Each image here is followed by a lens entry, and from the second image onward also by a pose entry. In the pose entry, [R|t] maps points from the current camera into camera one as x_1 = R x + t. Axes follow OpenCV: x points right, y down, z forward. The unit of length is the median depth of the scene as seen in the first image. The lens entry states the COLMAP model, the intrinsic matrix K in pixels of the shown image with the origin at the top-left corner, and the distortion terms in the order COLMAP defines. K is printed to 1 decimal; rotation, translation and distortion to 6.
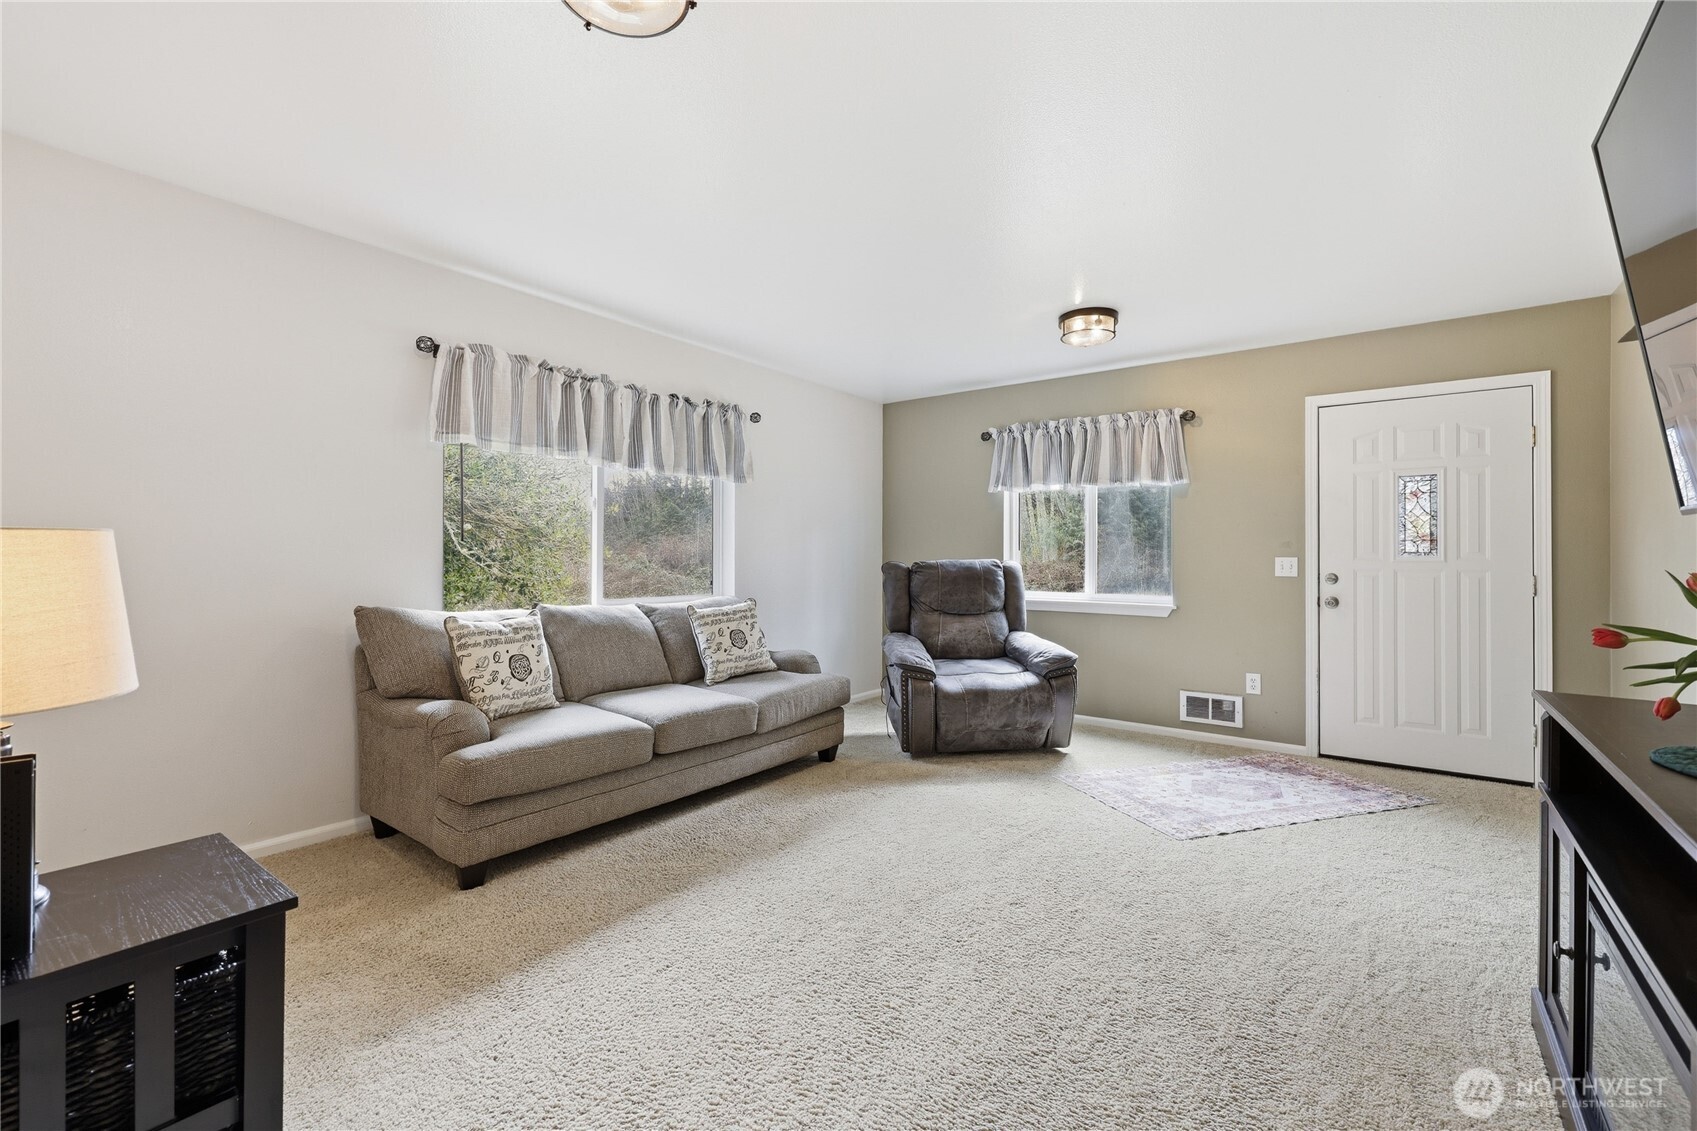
lens RADIAL K [[719.6, 0, 857.8], [0, 719.6, 549.0], [0, 0, 1]] dist [-0.001703, -0.000311]
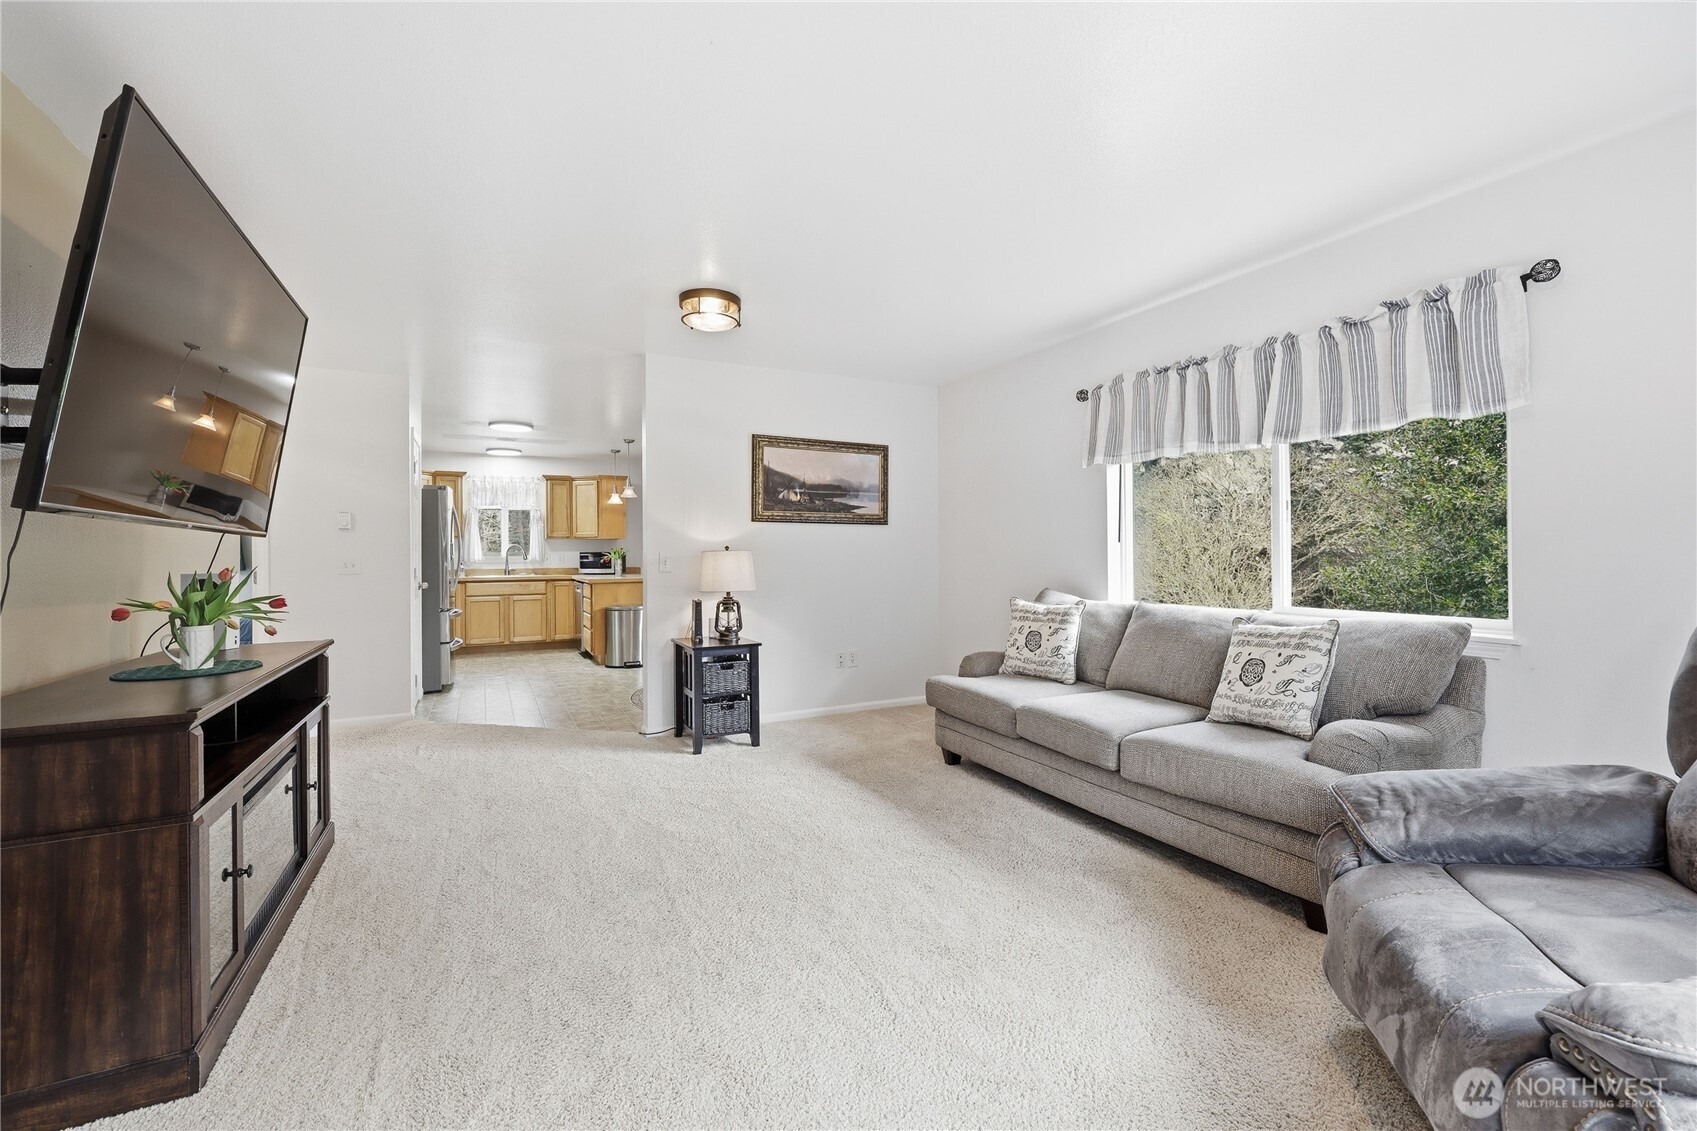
lens RADIAL K [[727.3, 0, 847.4], [0, 727.3, 570.4], [0, 0, 1]] dist [-0.000471, -0.000021]
pose [[-0.450393, 0.010468, -0.892769, 0.639071], [0.005764, 0.999945, 0.008816, 0.019326], [0.892812, -0.001176, -0.450429, 0.985315]]
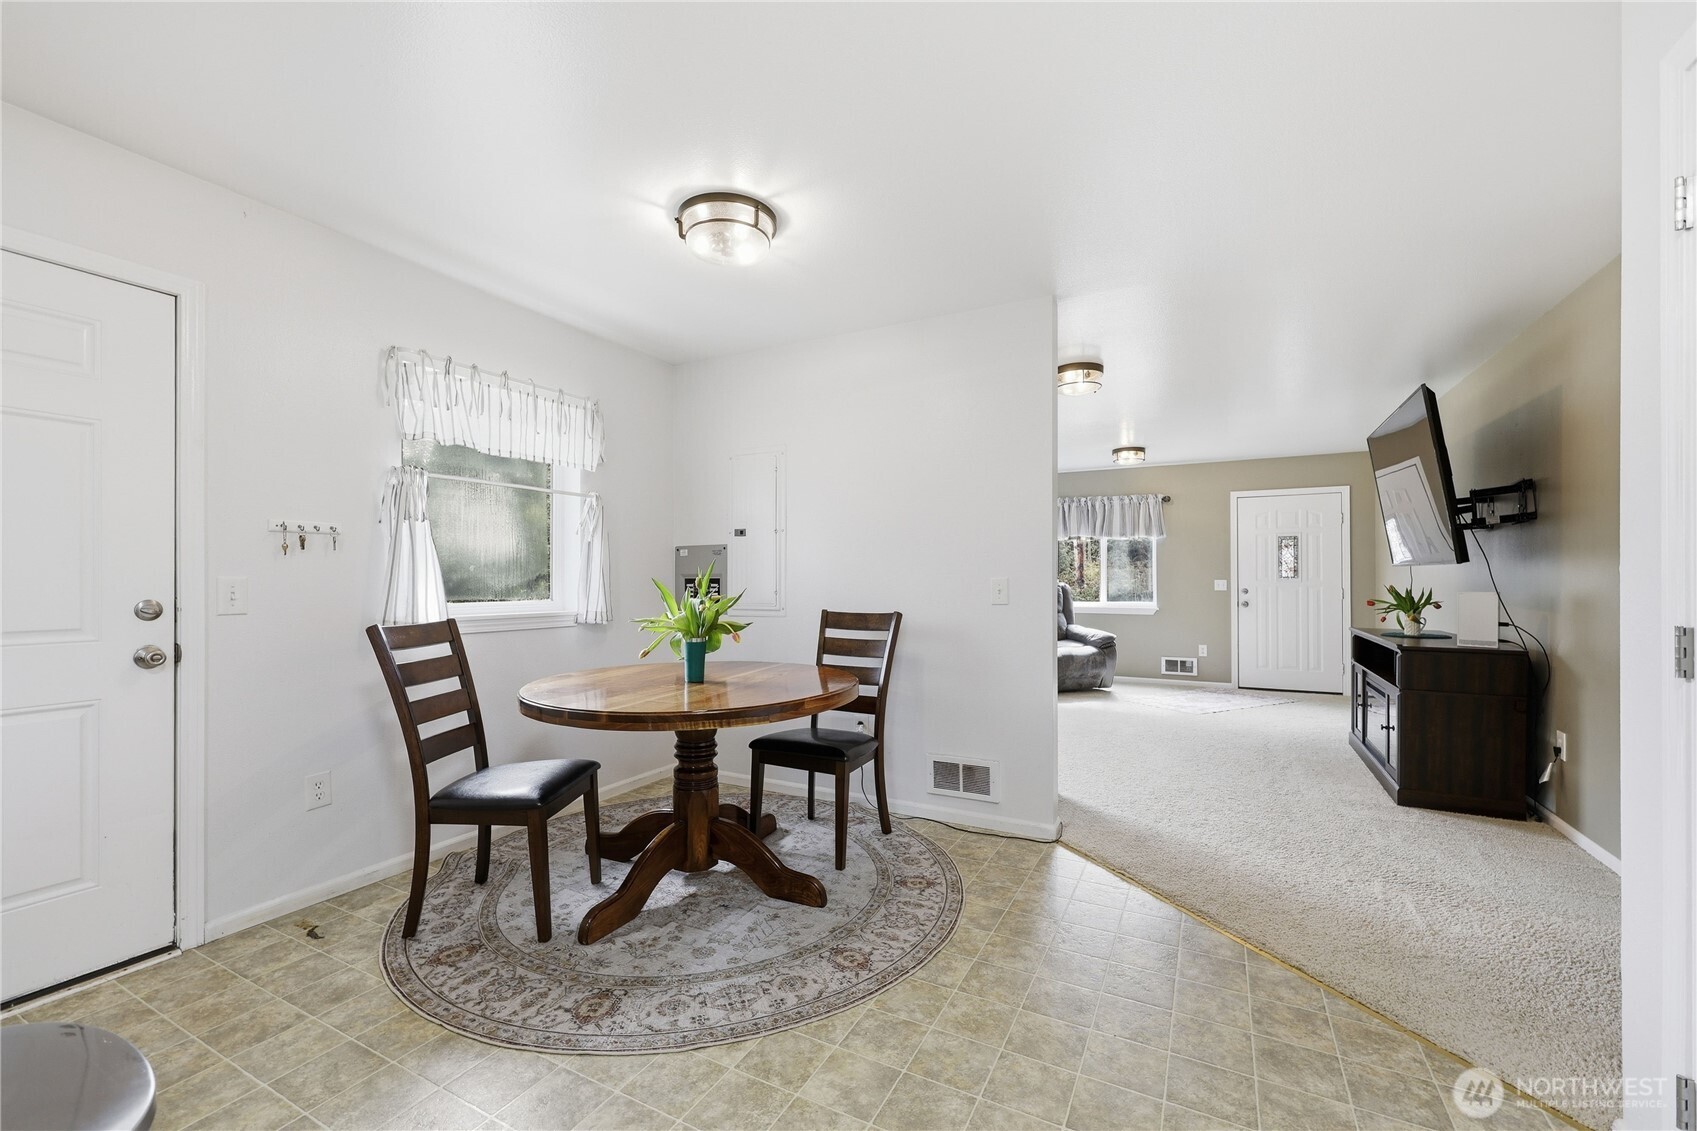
lens RADIAL K [[709.5, 0, 845.5], [0, 709.5, 579.3], [0, 0, 1]] dist [0.000823, 0.000415]
pose [[0.987311, -0.005750, 0.158696, -0.689144], [0.004335, 0.999948, 0.009261, -0.012096], [-0.158741, -0.008455, 0.987284, -0.681404]]
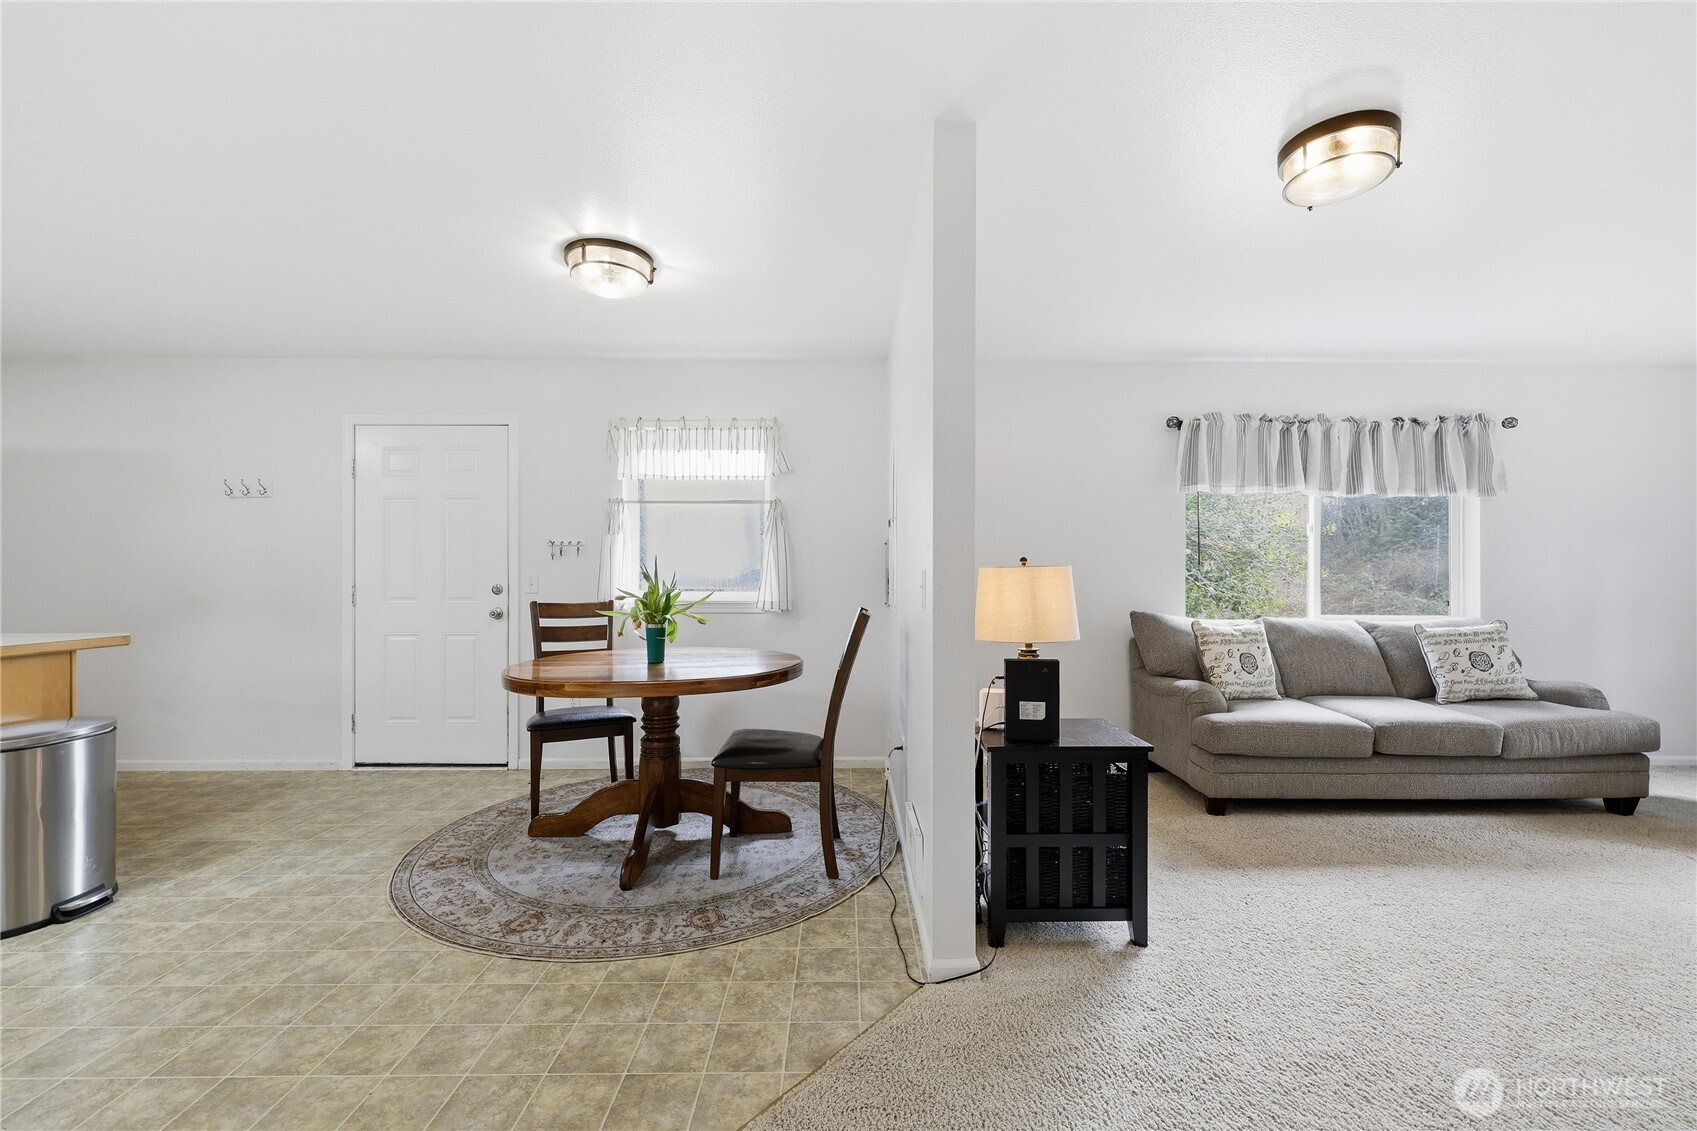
lens RADIAL K [[709.5, 0, 845.5], [0, 709.5, 579.3], [0, 0, 1]] dist [0.000823, 0.000415]
pose [[0.601169, -0.000950, -0.799121, 0.084166], [0.012097, 0.999896, 0.007912, -0.002931], [0.799030, -0.014423, 0.601118, -0.255041]]
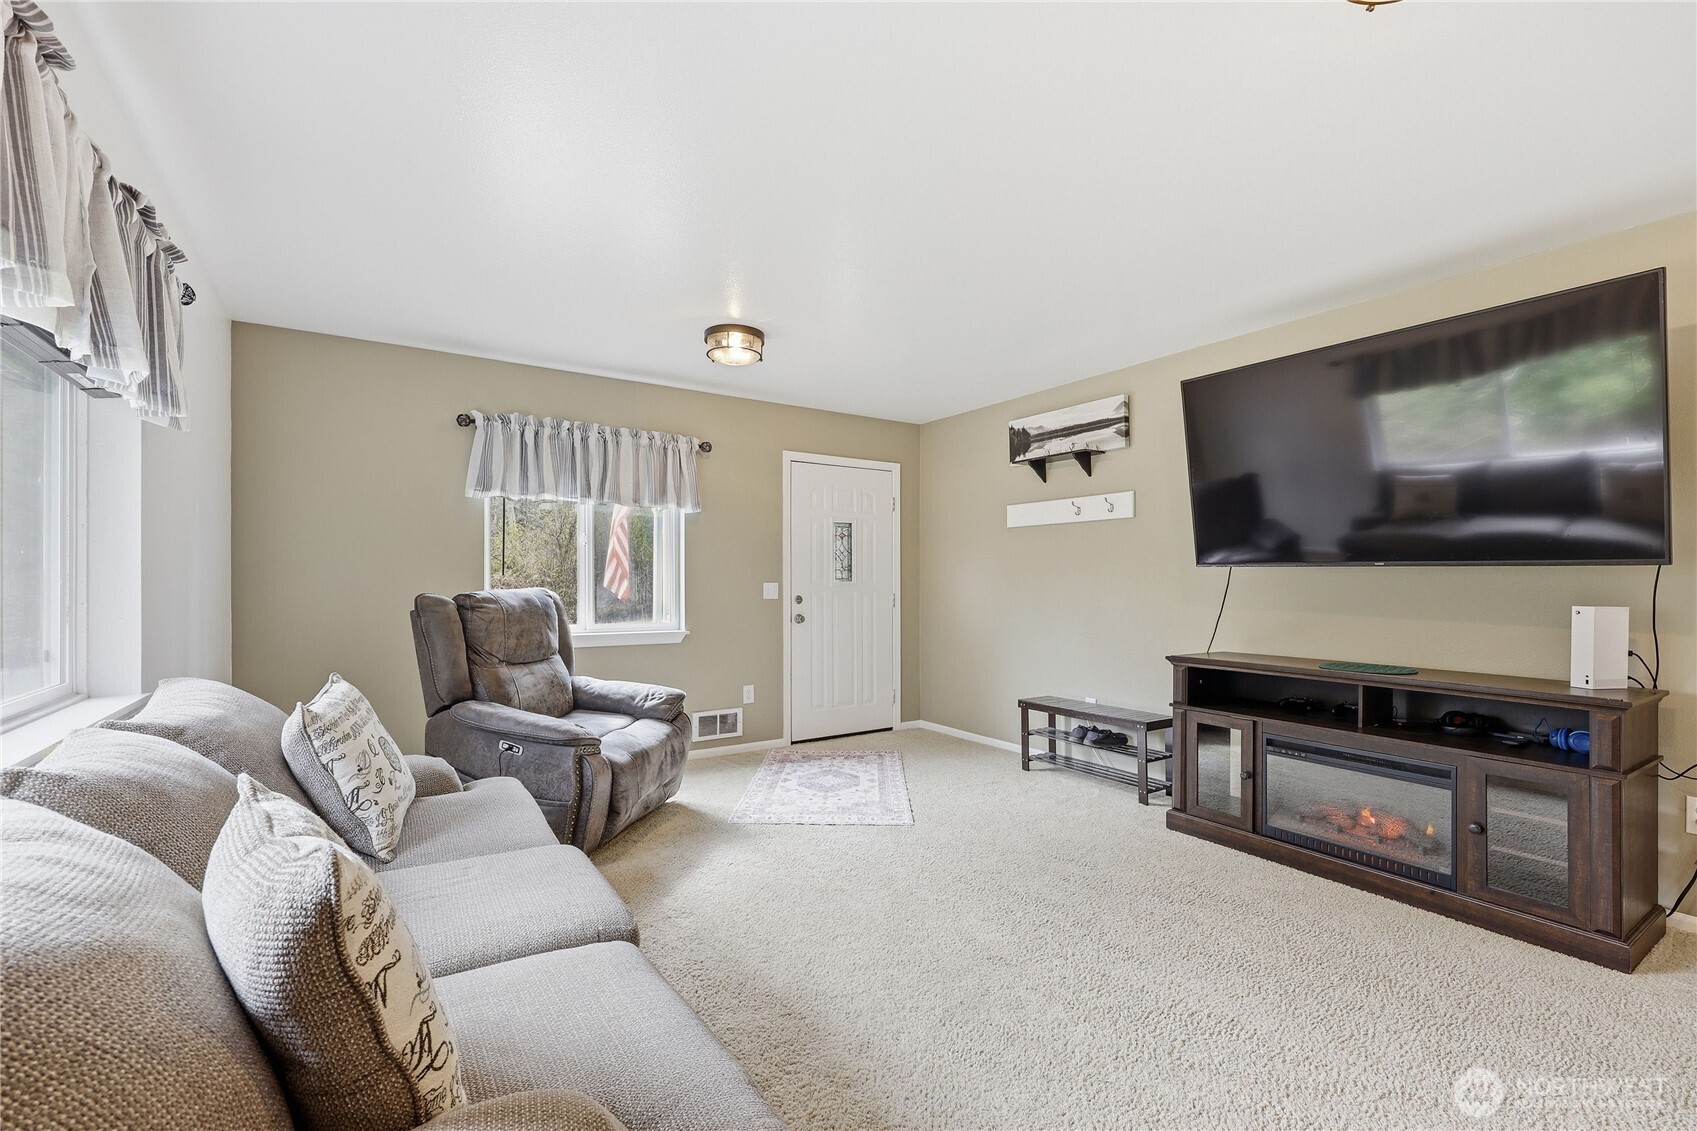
lens RADIAL K [[727.3, 0, 847.4], [0, 727.3, 570.4], [0, 0, 1]] dist [-0.000471, -0.000021]
pose [[0.337891, 0.007455, 0.941156, -0.544076], [-0.010698, 0.999934, -0.004079, -0.005870], [-0.941124, -0.008690, 0.337949, 0.530319]]
